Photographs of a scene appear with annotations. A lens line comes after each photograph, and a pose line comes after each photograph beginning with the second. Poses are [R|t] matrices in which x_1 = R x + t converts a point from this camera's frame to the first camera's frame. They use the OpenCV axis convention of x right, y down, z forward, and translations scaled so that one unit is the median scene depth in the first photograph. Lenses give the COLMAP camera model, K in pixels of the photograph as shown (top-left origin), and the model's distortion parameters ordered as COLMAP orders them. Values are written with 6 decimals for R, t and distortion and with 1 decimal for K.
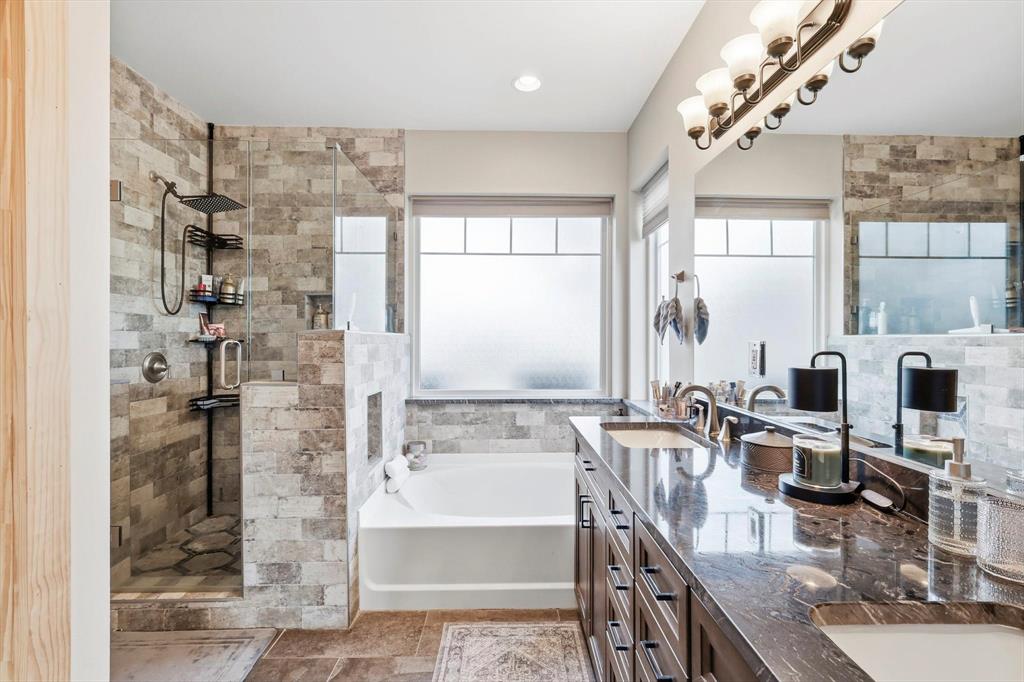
lens RADIAL K [[457.5, 0, 513.4], [0, 457.5, 338.1], [0, 0, 1]] dist [-0.003812, 0.000943]
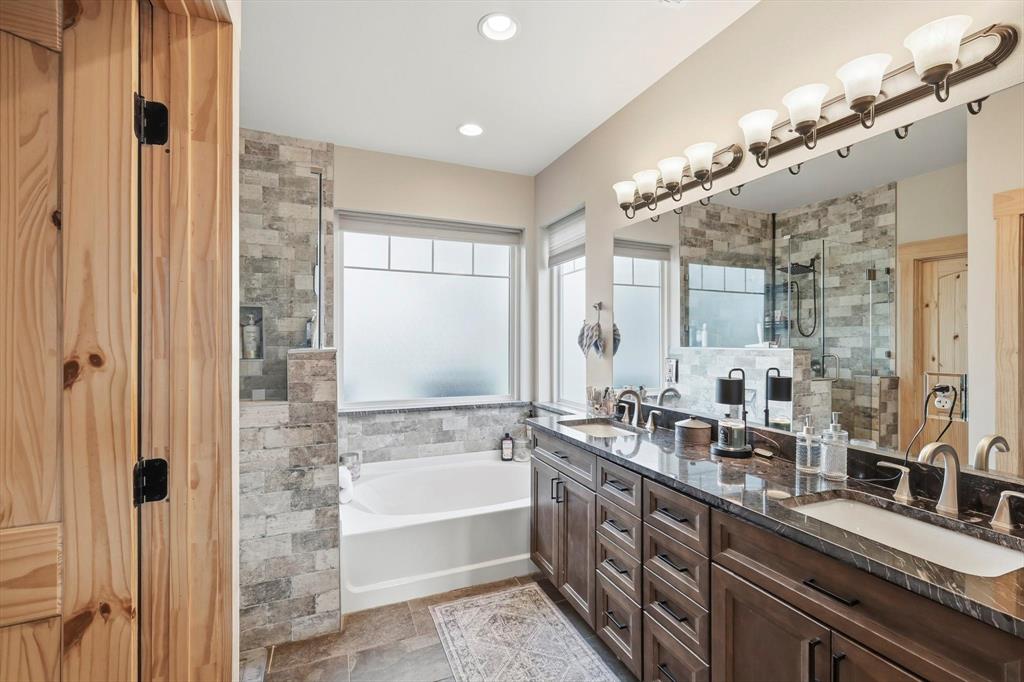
lens RADIAL K [[463.0, 0, 518.3], [0, 463.0, 340.7], [0, 0, 1]] dist [0.000887, -0.000408]
pose [[0.926657, 0.001612, 0.375904, -0.362311], [-0.001884, 0.999998, 0.000358, -0.037431], [-0.375903, -0.001040, 0.926658, -0.145049]]
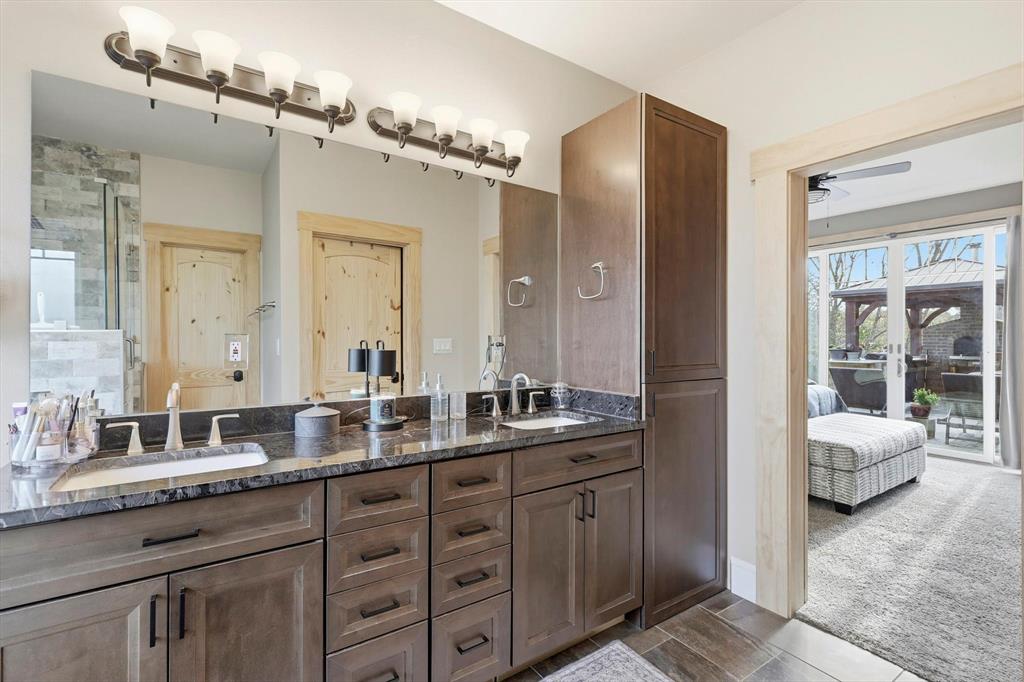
lens RADIAL K [[463.0, 0, 516.4], [0, 463.0, 338.8], [0, 0, 1]] dist [0.000887, -0.000408]
pose [[-0.557581, -0.003699, 0.830114, -0.492927], [0.001452, 0.999984, 0.005431, 0.008149], [-0.830121, 0.004234, -0.557567, 0.762014]]
